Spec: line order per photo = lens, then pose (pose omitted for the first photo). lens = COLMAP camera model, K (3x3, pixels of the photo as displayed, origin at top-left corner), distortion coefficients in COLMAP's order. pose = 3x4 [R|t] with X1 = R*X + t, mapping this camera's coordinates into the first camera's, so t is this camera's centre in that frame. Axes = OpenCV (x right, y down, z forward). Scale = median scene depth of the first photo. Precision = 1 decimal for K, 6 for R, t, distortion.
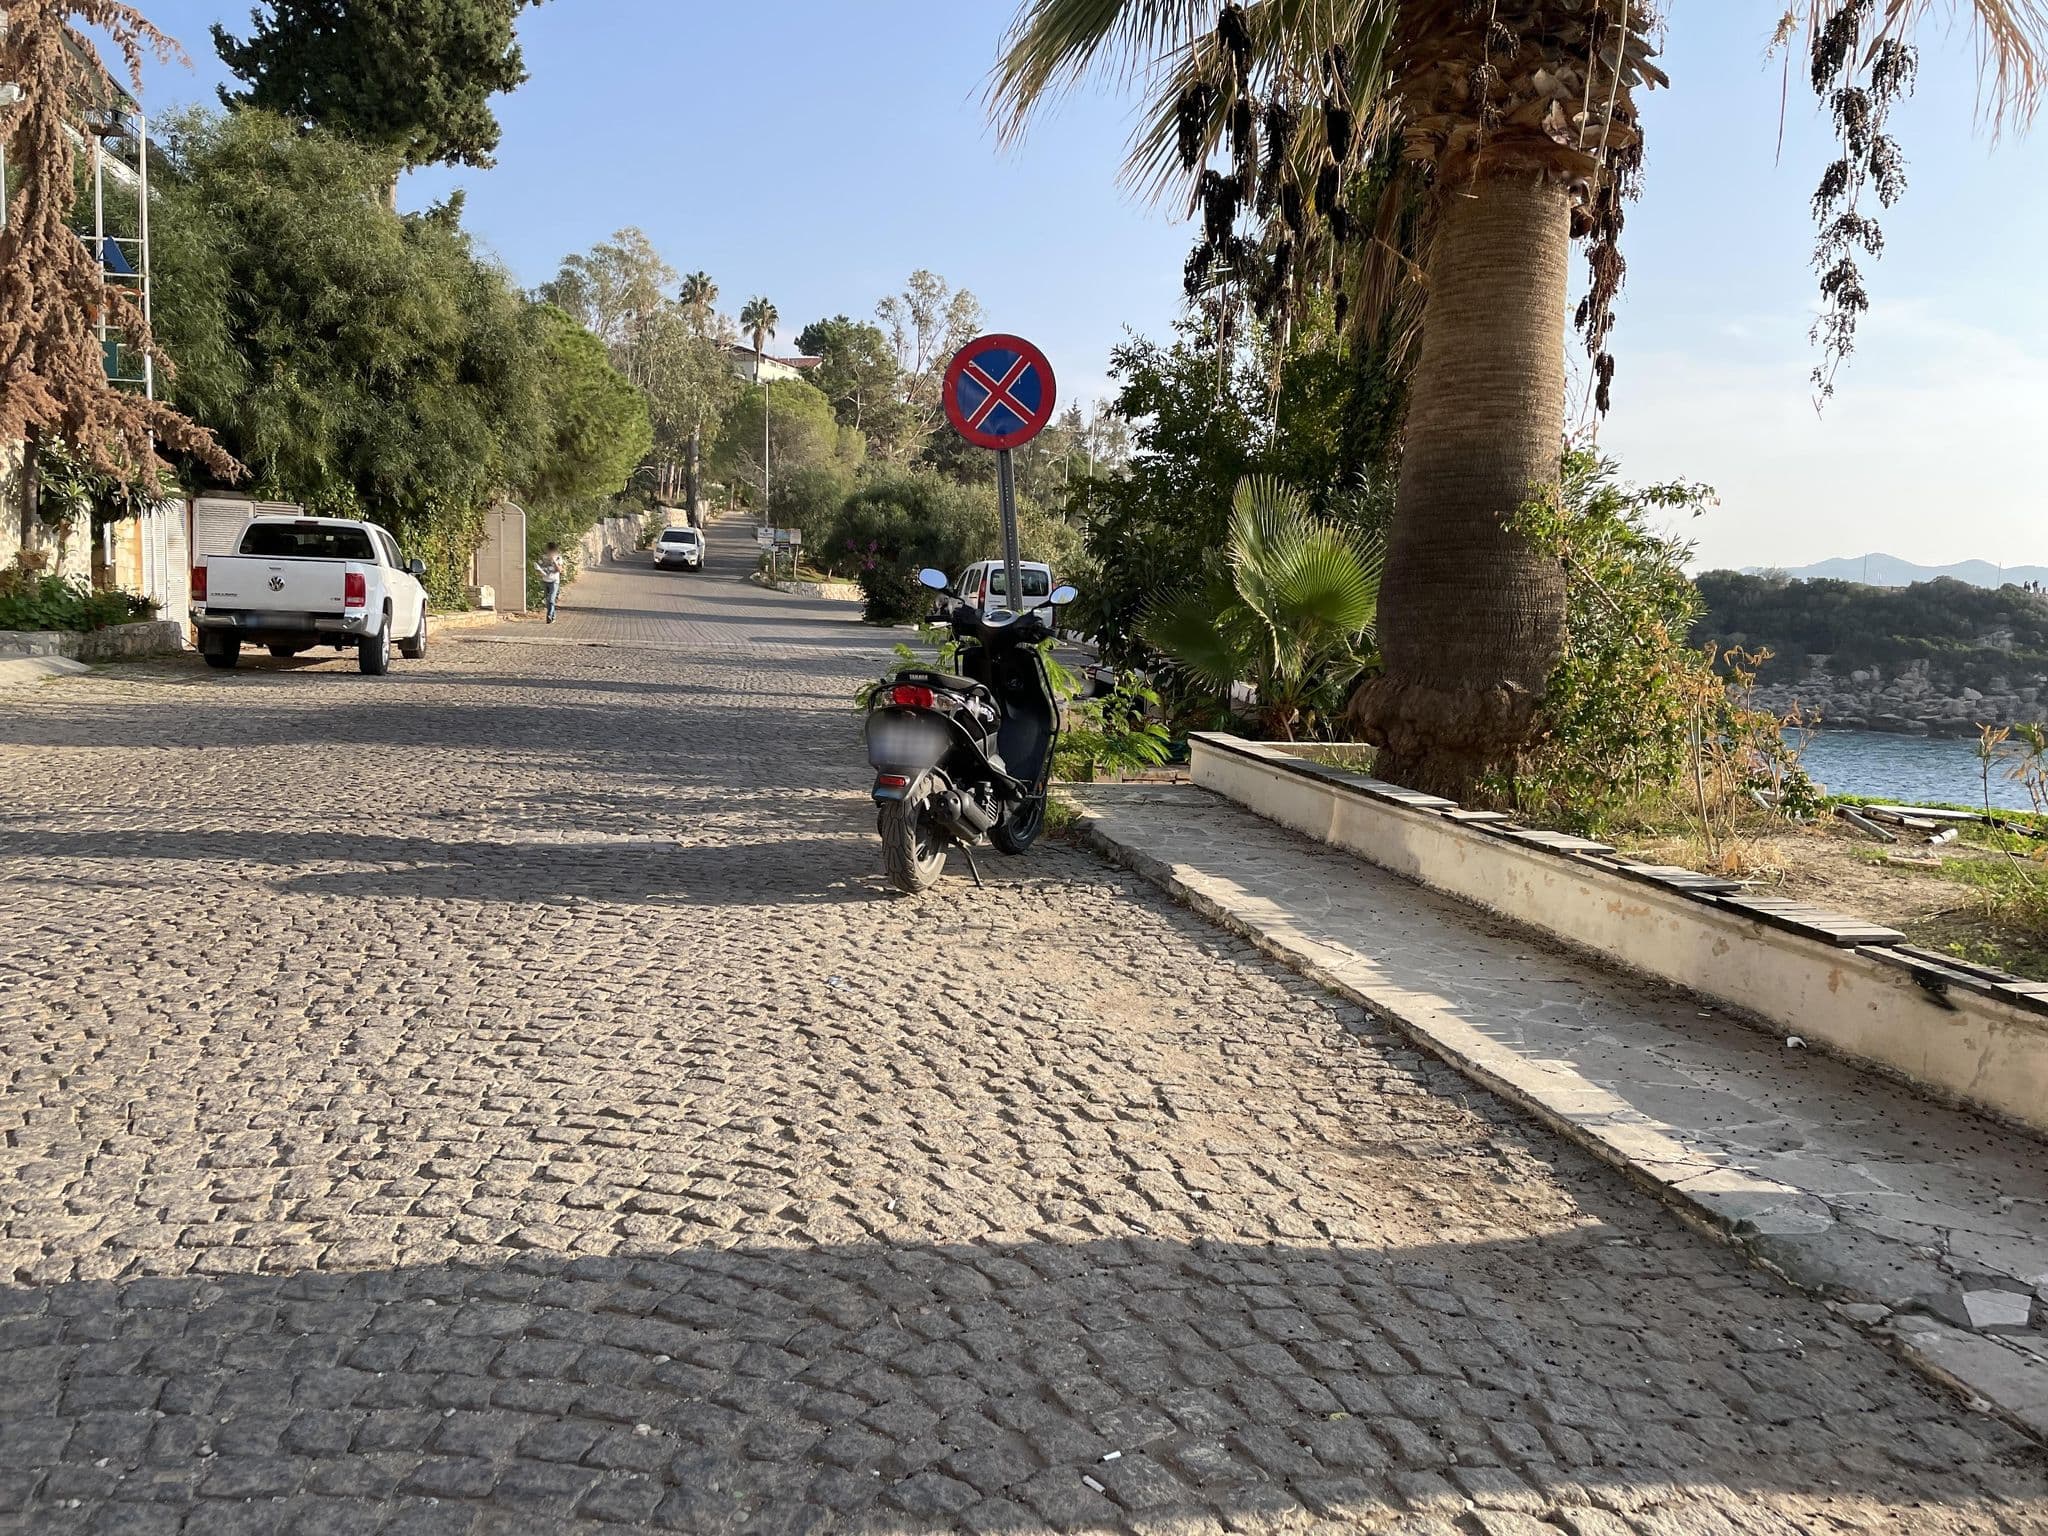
lens RADIAL K [[1571.2, 0, 1024.0], [0, 1571.2, 768.0], [0, 0, 1]] dist [0.098427, -0.159074]
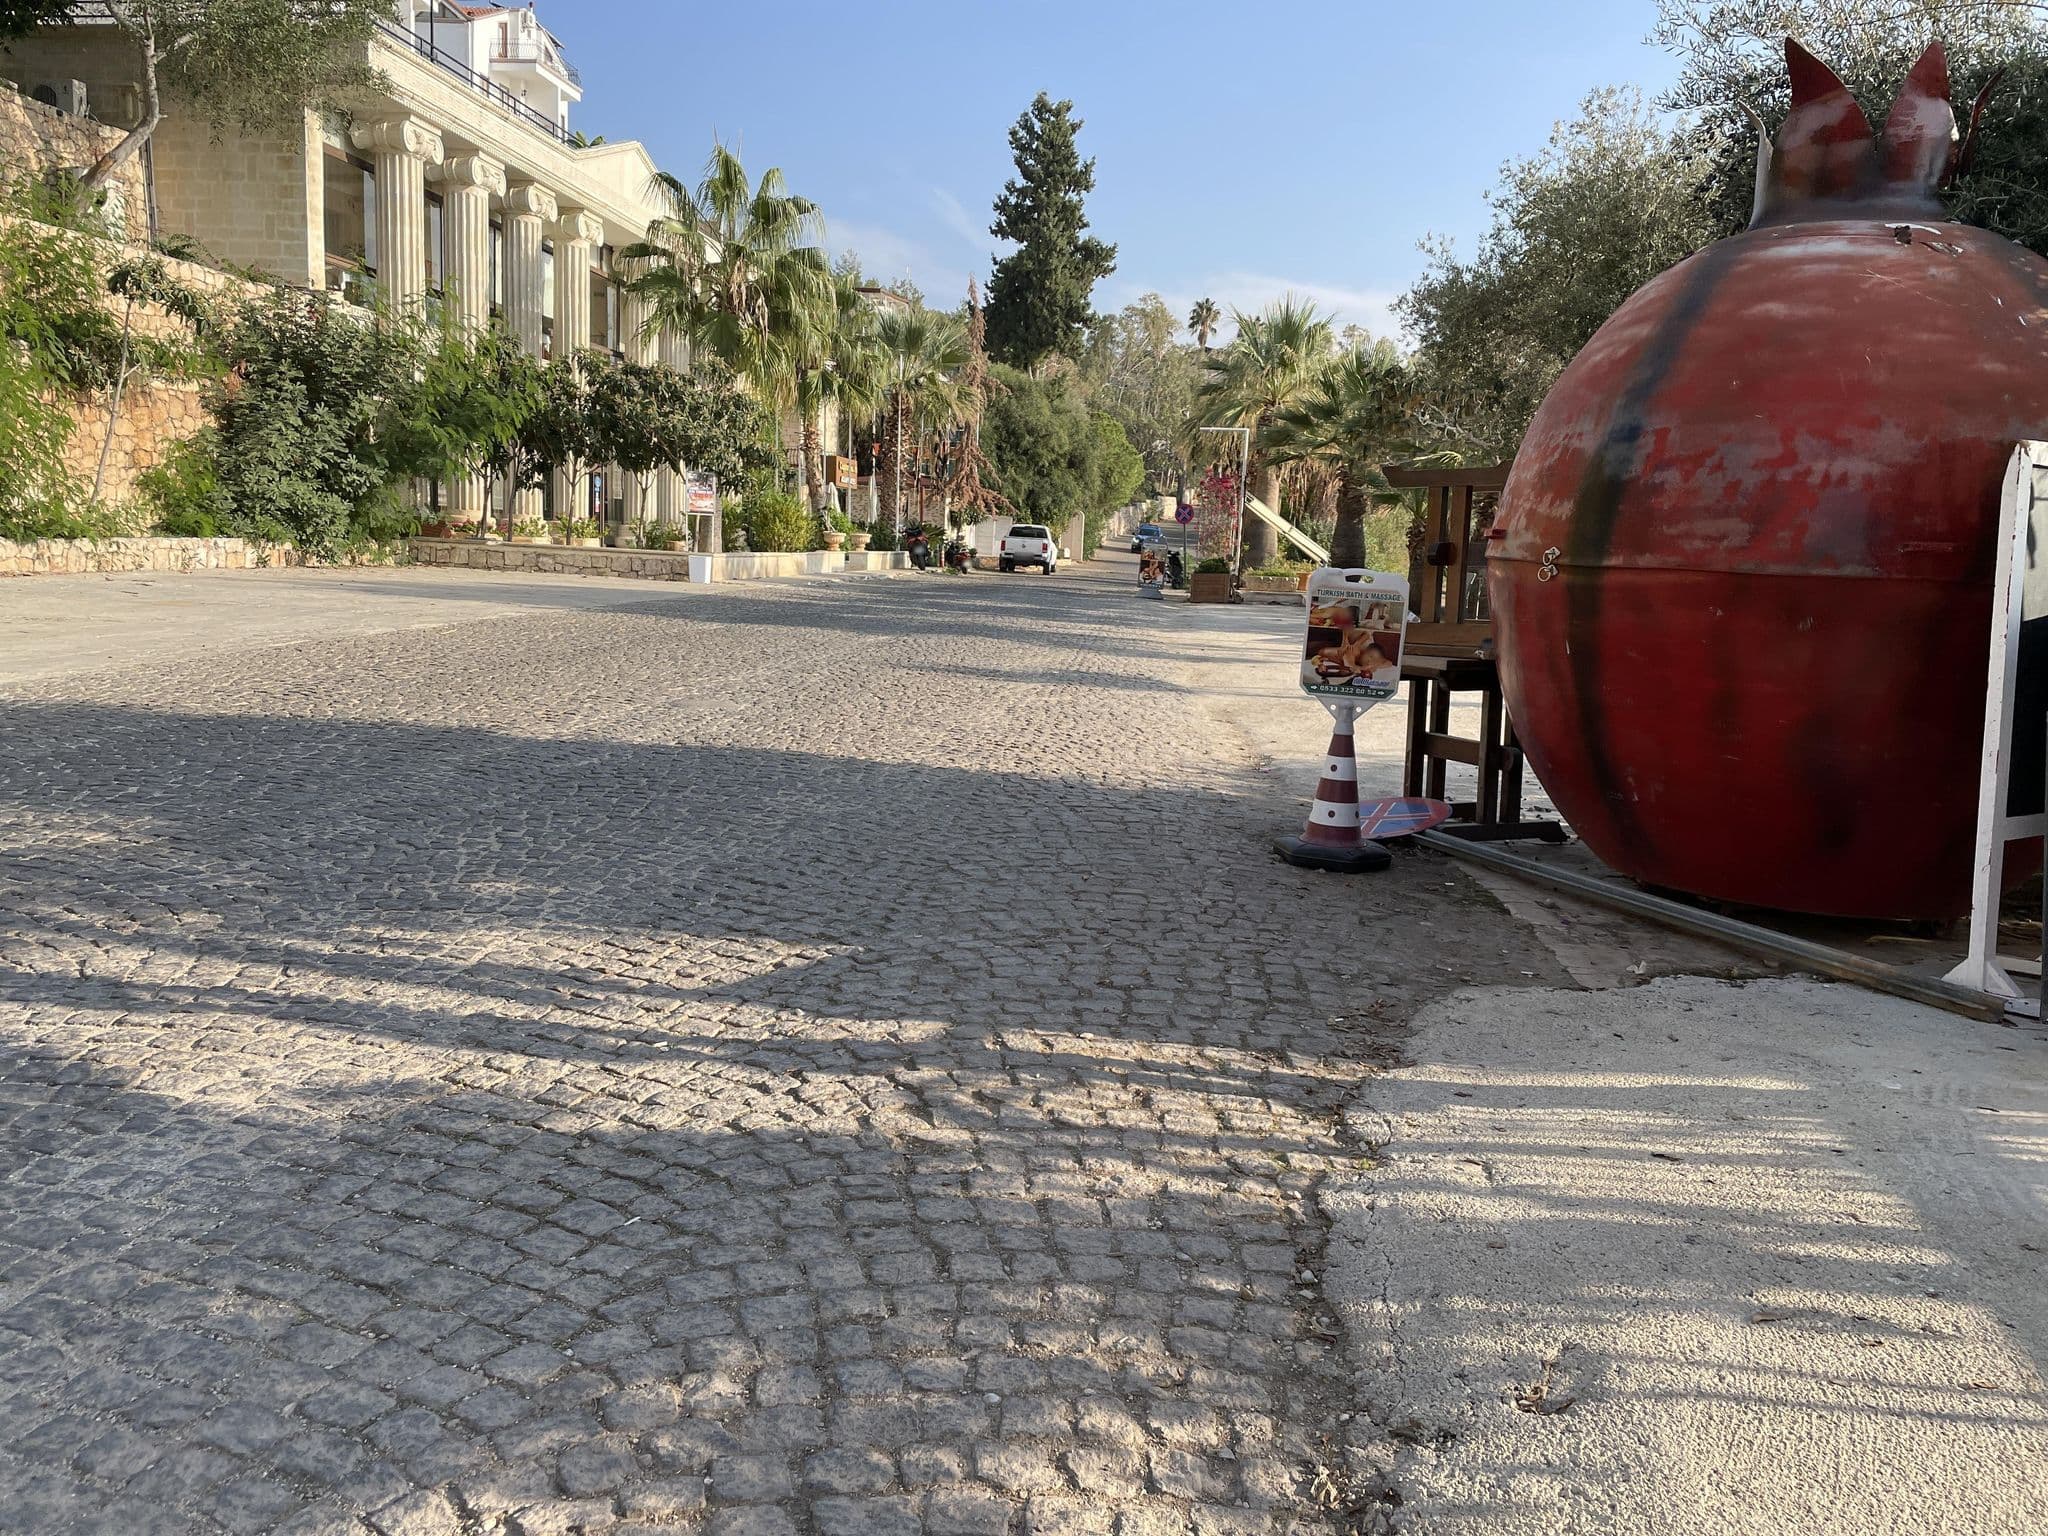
lens RADIAL K [[1773.5, 0, 1024.0], [0, 1773.5, 768.0], [0, 0, 1]] dist [0.015231, 0.000201]
pose [[0.952561, 0.056119, -0.299129, 0.480132], [-0.055041, 0.998412, 0.012033, 0.218472], [0.299329, 0.005002, 0.954137, -1.825919]]
